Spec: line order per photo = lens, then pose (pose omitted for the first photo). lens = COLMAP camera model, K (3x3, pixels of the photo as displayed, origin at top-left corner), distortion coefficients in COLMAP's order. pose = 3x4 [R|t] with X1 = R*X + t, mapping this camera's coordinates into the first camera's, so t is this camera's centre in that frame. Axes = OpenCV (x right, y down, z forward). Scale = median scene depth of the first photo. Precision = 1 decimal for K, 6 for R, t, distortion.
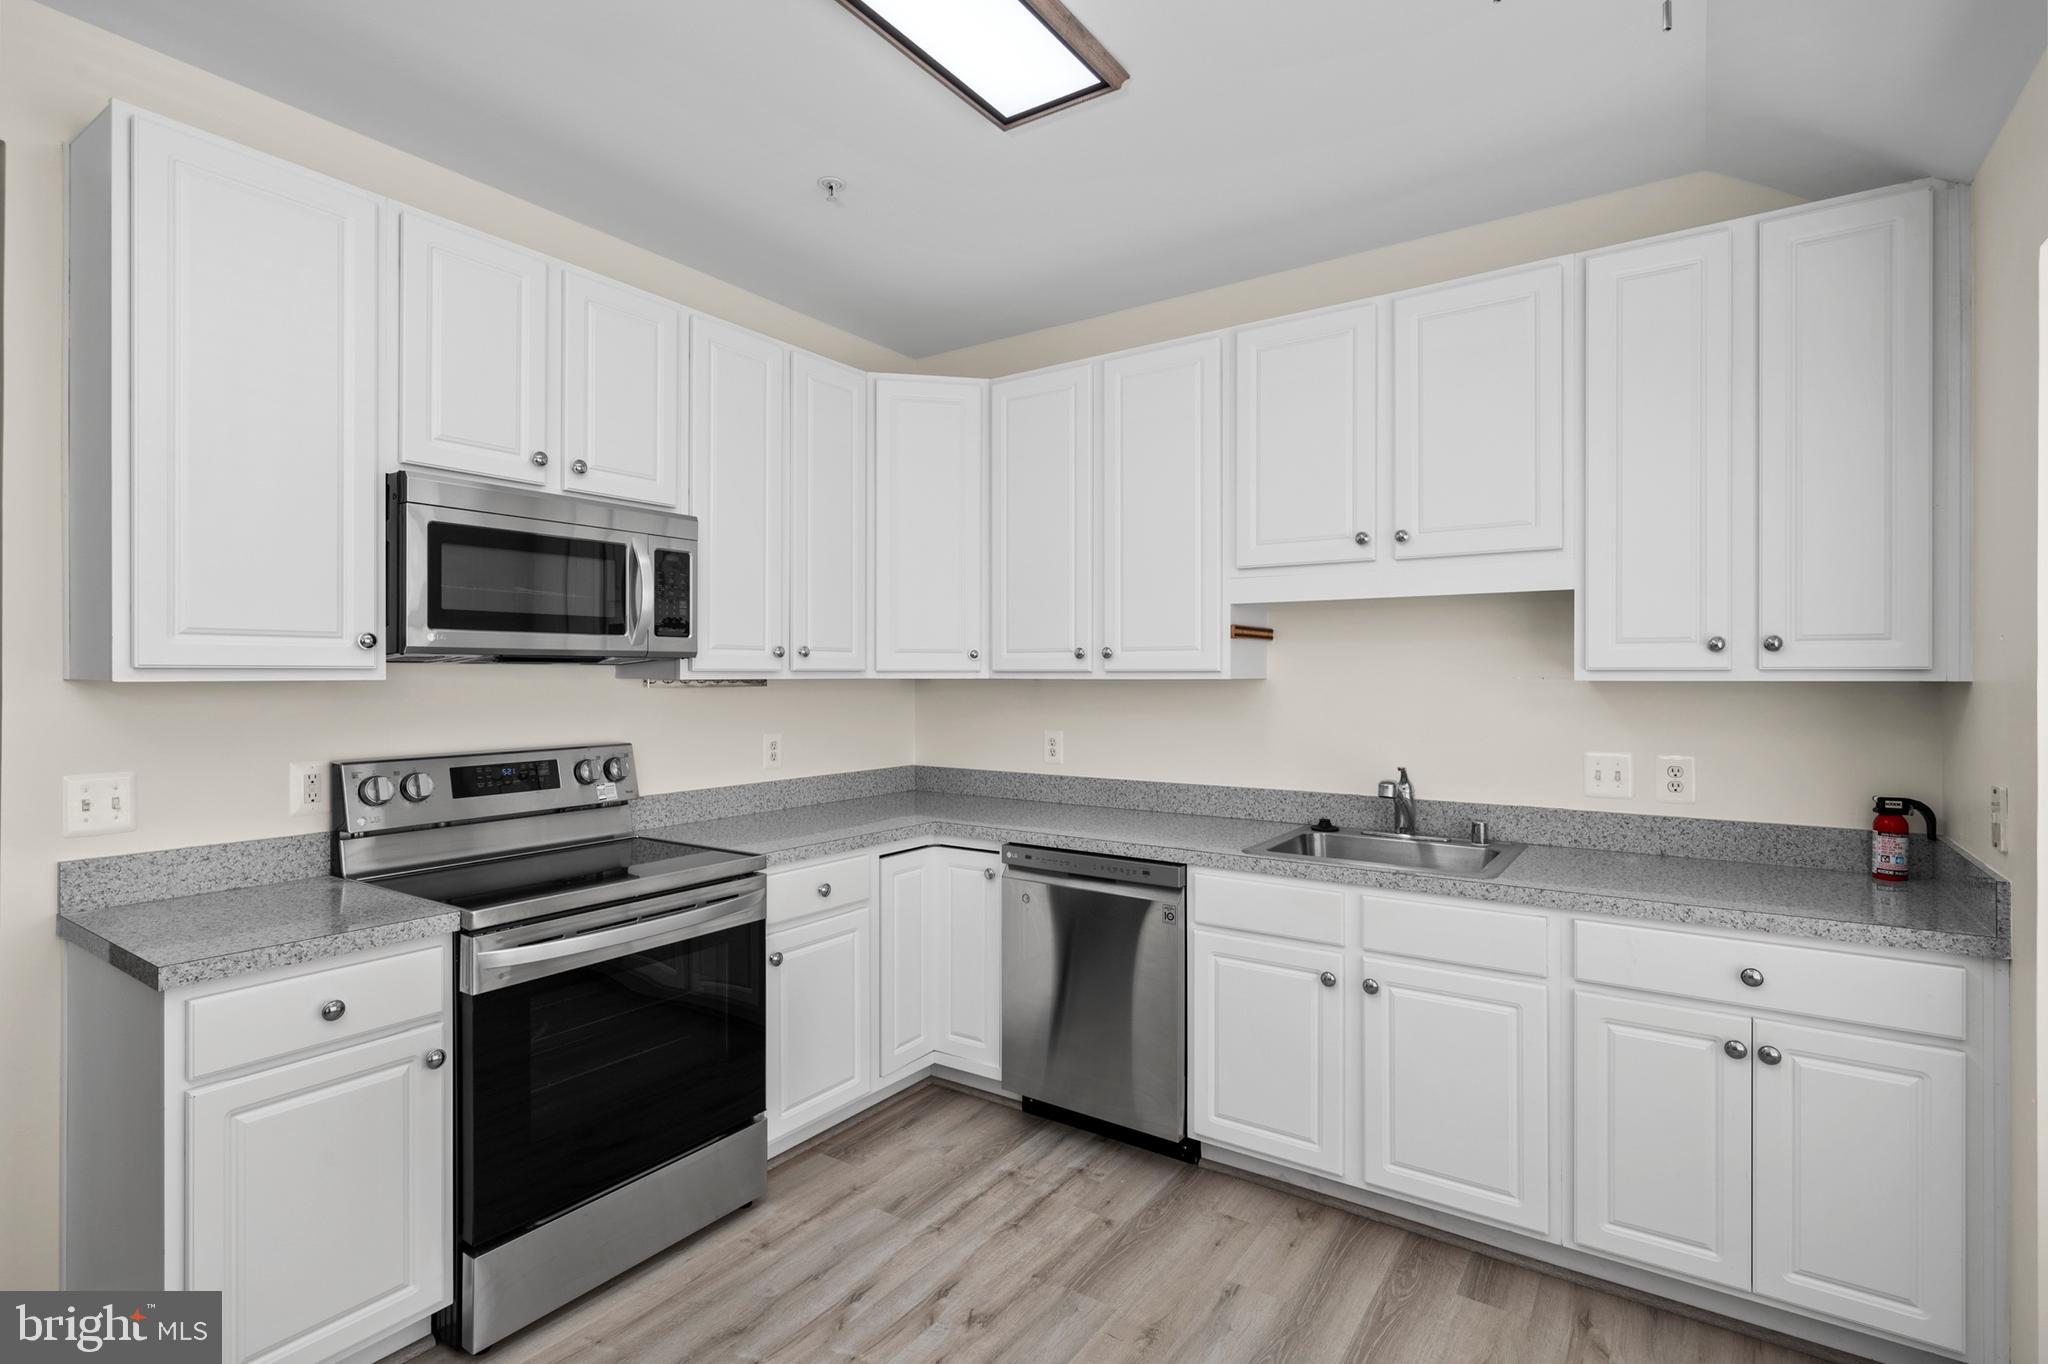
lens RADIAL K [[985.3, 0, 1024.1], [0, 985.3, 675.8], [0, 0, 1]] dist [-0.002065, -0.000084]
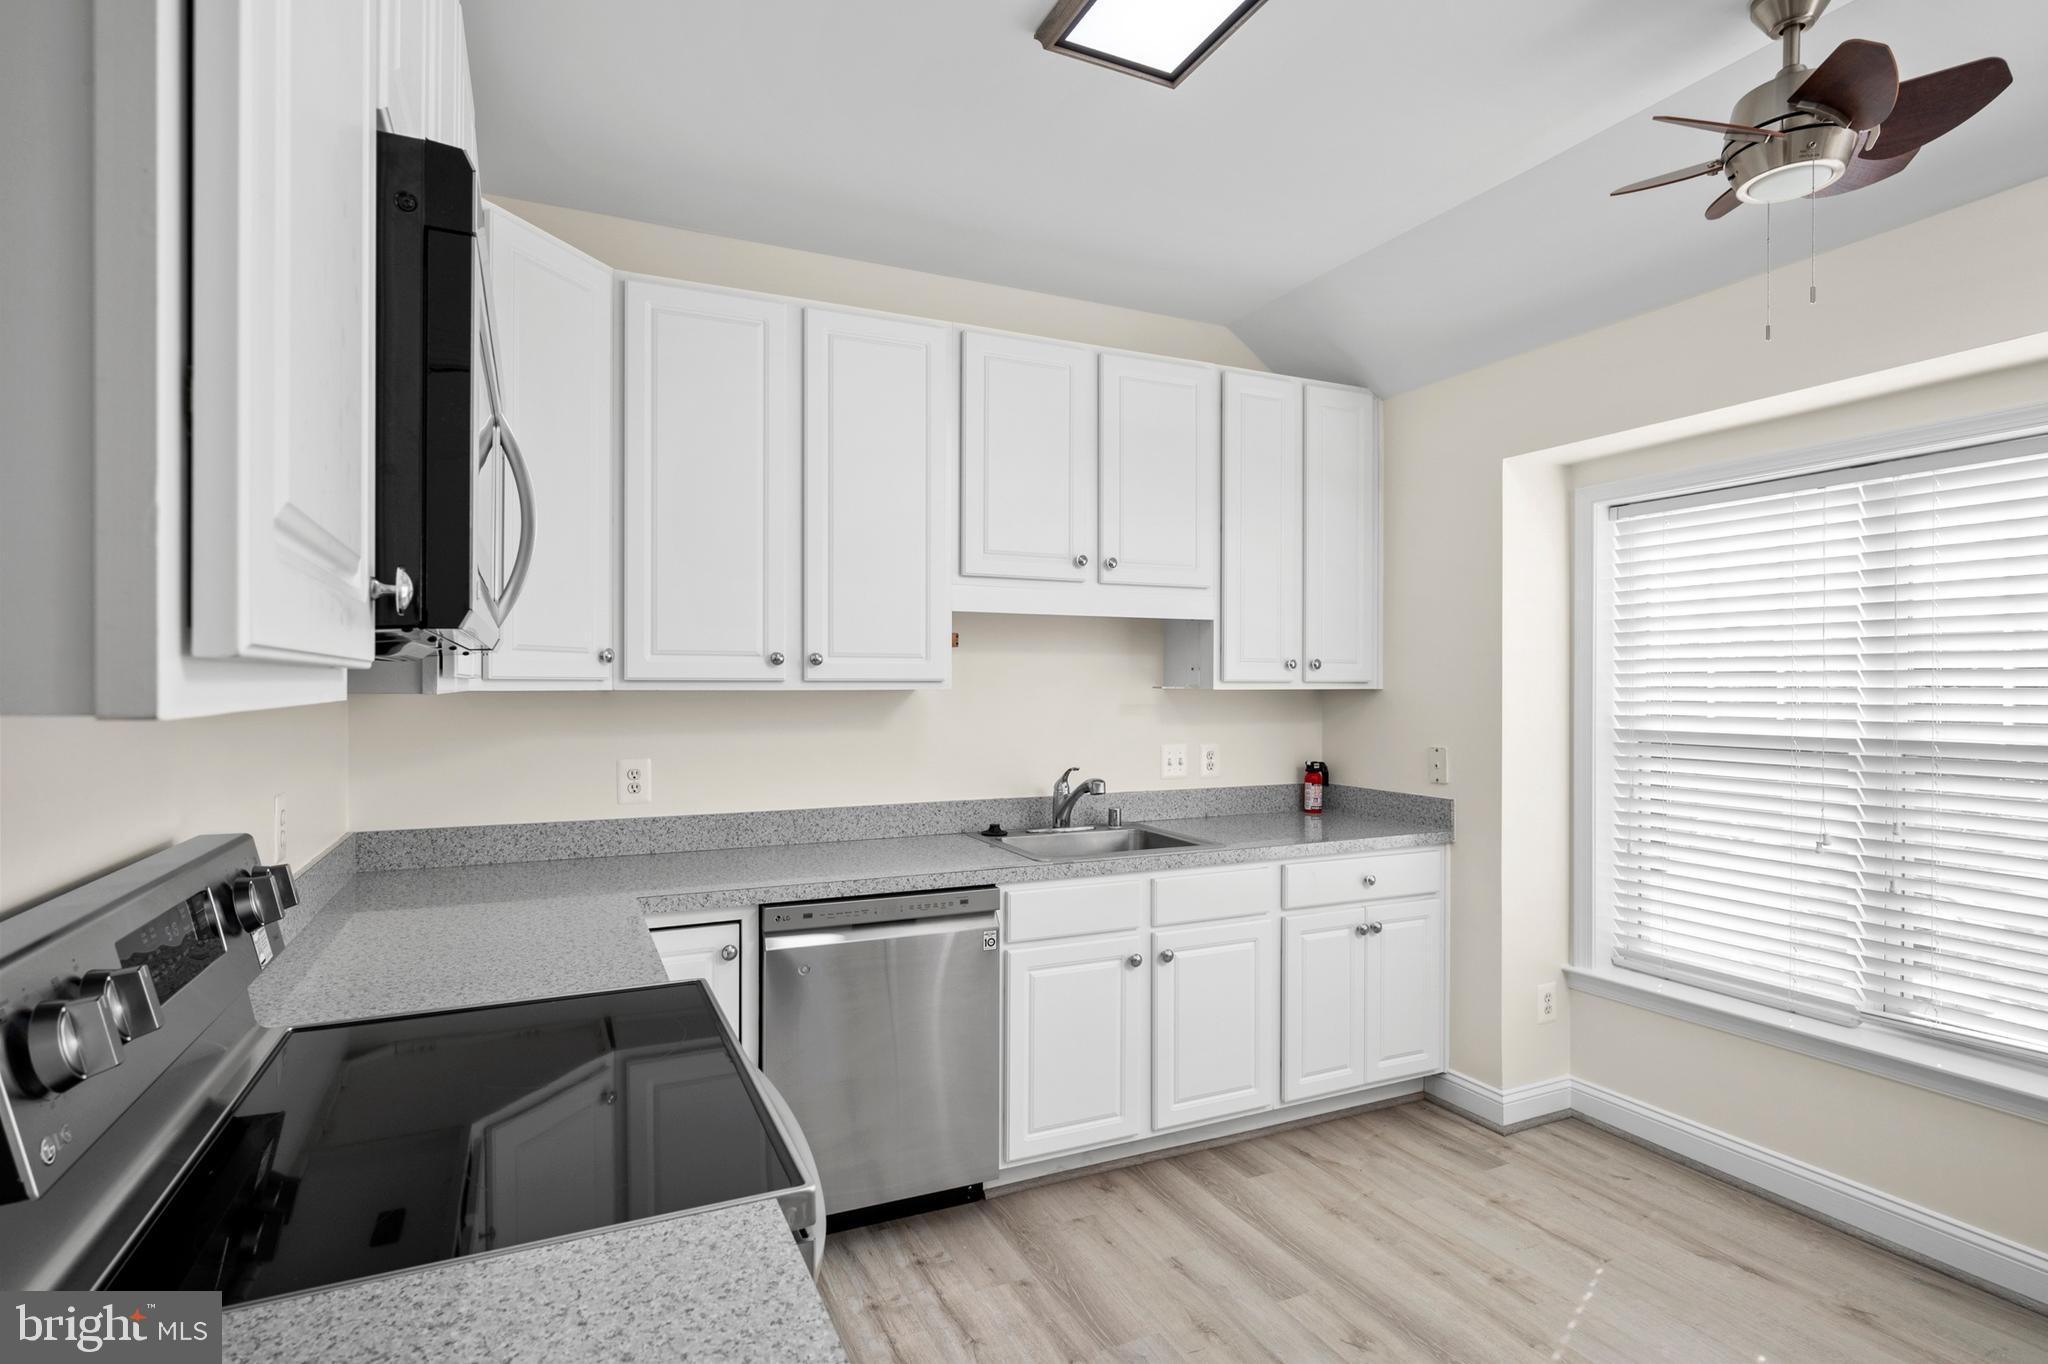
lens RADIAL K [[1023.5, 0, 1025.9], [0, 1023.5, 688.0], [0, 0, 1]] dist [0.002952, 0.000471]
pose [[0.503151, -0.002308, 0.864195, -0.696046], [0.000455, 0.999997, 0.002405, -0.000526], [-0.864198, -0.000817, 0.503151, 0.491900]]
